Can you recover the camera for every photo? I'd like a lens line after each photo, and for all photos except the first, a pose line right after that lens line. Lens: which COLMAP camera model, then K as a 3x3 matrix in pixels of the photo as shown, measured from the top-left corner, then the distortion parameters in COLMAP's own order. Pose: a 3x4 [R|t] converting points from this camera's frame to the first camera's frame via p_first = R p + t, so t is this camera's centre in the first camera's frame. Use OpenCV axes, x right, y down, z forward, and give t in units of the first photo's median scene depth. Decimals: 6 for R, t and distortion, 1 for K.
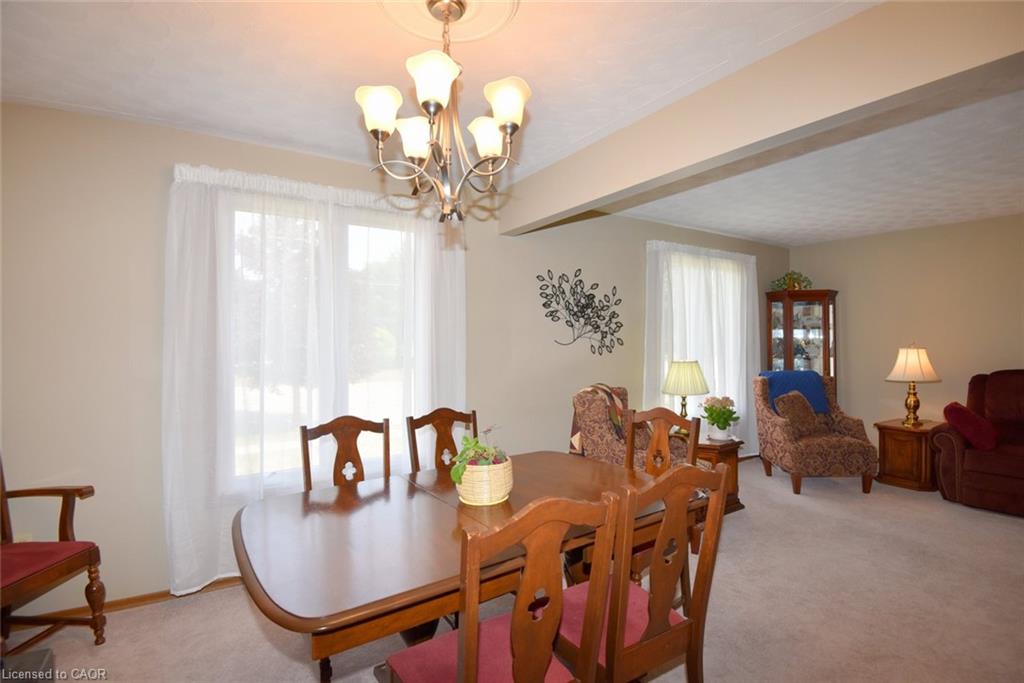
lens RADIAL K [[477.7, 0, 508.6], [0, 477.7, 335.4], [0, 0, 1]] dist [-0.037513, -0.006302]
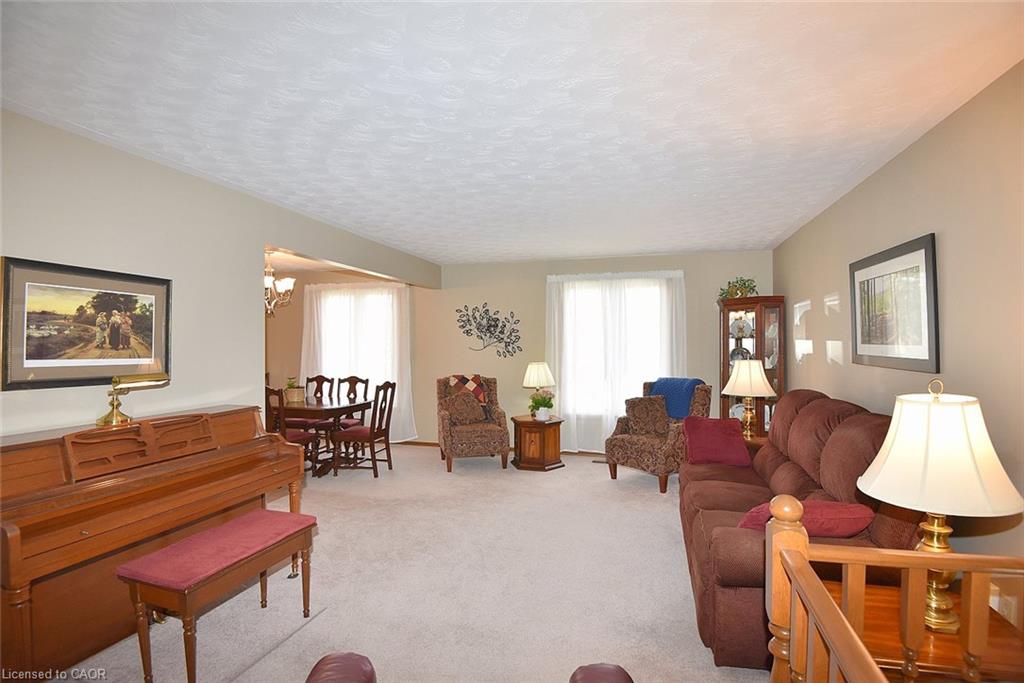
lens RADIAL K [[477.7, 0, 516.0], [0, 477.7, 331.9], [0, 0, 1]] dist [-0.037513, -0.006302]
pose [[0.666046, -0.013298, -0.745792, 1.430596], [0.006944, 0.999908, -0.011628, -0.023247], [0.745878, 0.002566, 0.666077, 0.014867]]
